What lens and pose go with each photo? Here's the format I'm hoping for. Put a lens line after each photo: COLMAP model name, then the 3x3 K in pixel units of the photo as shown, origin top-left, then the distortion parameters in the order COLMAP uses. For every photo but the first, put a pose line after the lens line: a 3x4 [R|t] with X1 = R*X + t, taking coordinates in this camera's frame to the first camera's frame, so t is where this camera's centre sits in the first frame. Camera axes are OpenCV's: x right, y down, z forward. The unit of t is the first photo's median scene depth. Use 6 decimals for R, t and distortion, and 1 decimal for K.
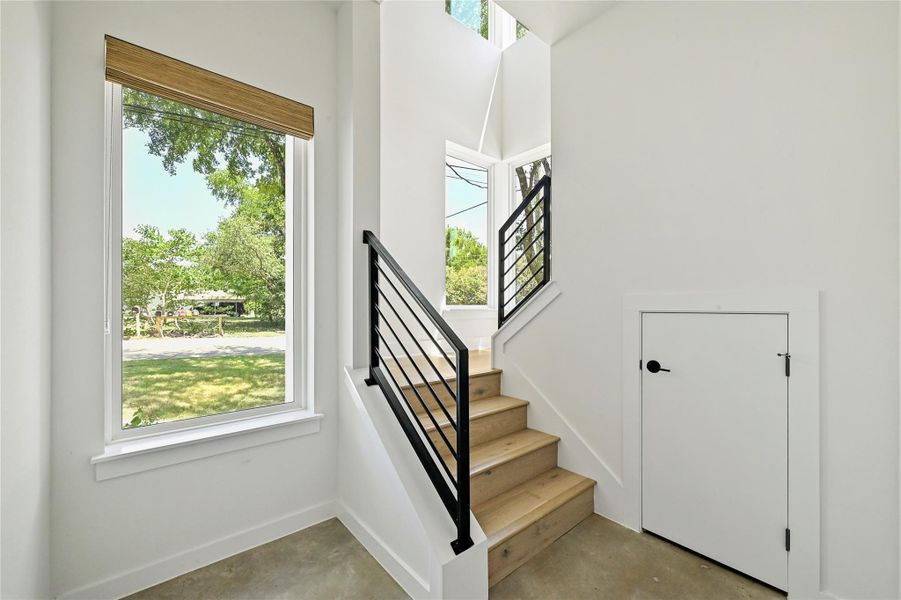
lens RADIAL K [[363.1, 0, 450.8], [0, 363.1, 301.1], [0, 0, 1]] dist [-0.002037, -0.000467]
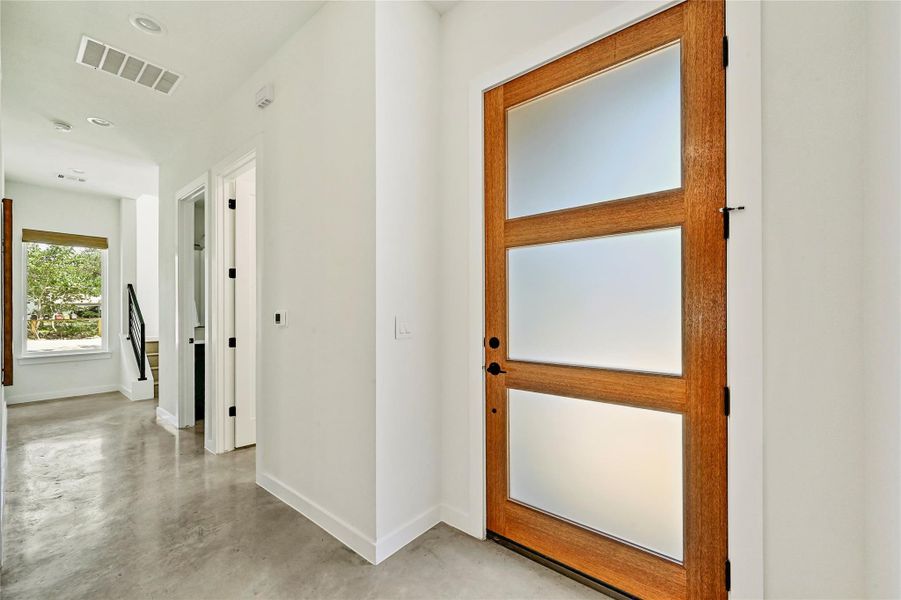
lens RADIAL K [[363.1, 0, 447.1], [0, 363.1, 305.4], [0, 0, 1]] dist [-0.002037, -0.000467]
pose [[0.984517, -0.000225, 0.175287, 0.203594], [-0.000202, 0.999997, 0.002420, -0.004470], [-0.175287, -0.002418, 0.984514, -0.260829]]
